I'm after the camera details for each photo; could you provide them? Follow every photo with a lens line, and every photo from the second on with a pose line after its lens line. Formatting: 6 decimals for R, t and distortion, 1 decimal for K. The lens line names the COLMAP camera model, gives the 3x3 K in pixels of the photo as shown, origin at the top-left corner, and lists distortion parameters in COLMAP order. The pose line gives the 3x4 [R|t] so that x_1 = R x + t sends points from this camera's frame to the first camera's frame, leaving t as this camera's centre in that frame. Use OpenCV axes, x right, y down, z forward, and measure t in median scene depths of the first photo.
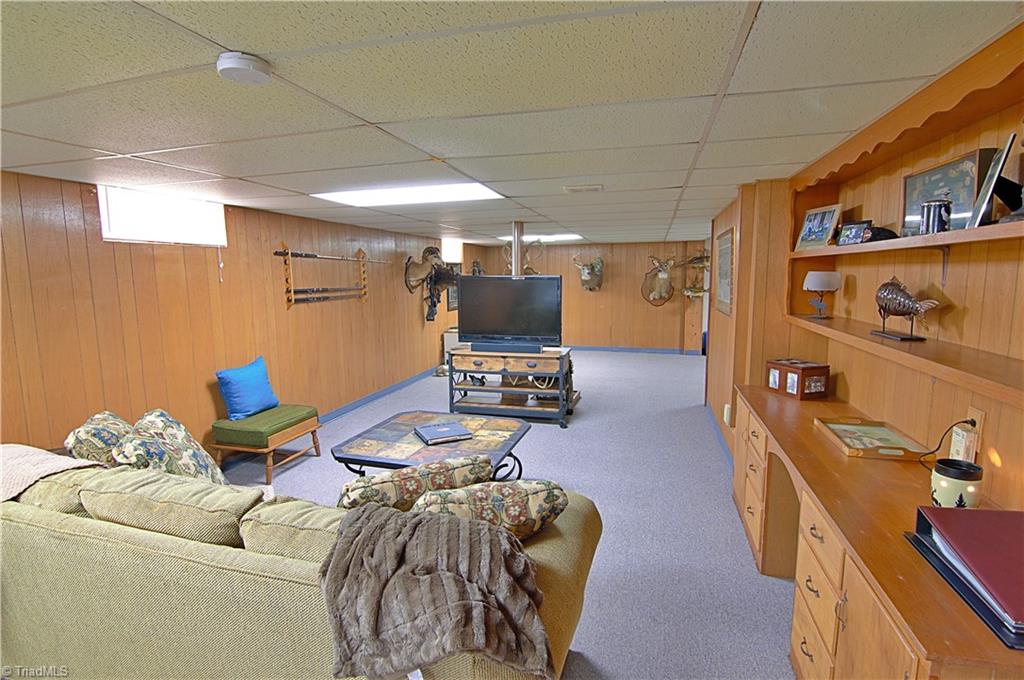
lens RADIAL K [[505.6, 0, 512.0], [0, 505.6, 340.0], [0, 0, 1]] dist [-0.001470, -0.014666]
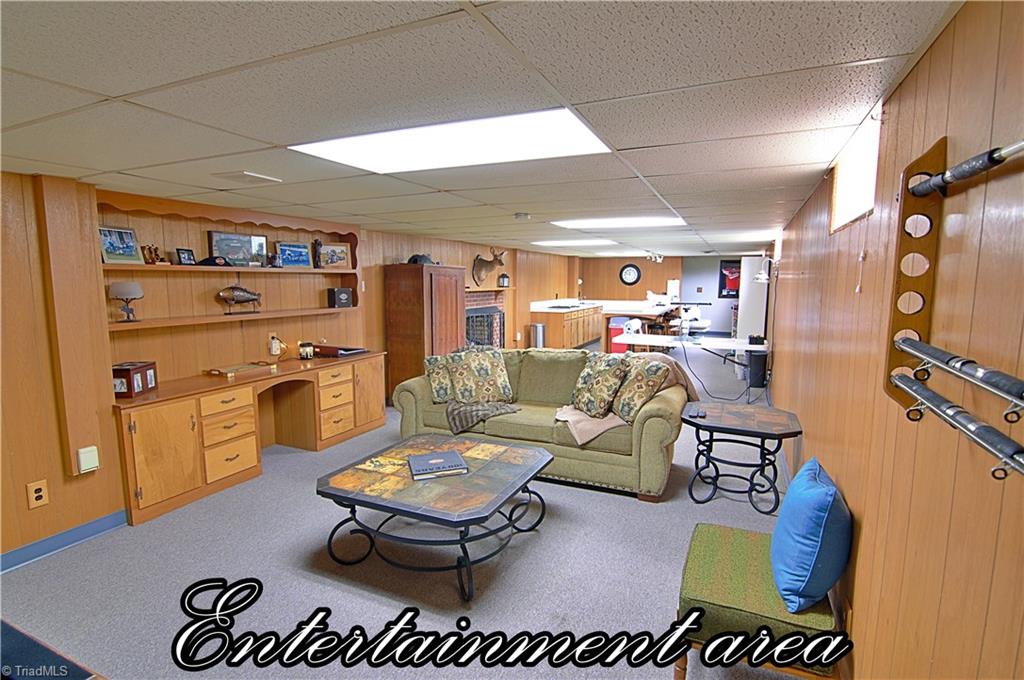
lens RADIAL K [[505.6, 0, 512.0], [0, 505.6, 340.0], [0, 0, 1]] dist [-0.001470, -0.014666]
pose [[-0.987856, -0.006614, 0.155230, -0.397077], [0.031553, 0.969734, 0.242117, -0.227955], [-0.152133, 0.244075, -0.957749, 1.761023]]
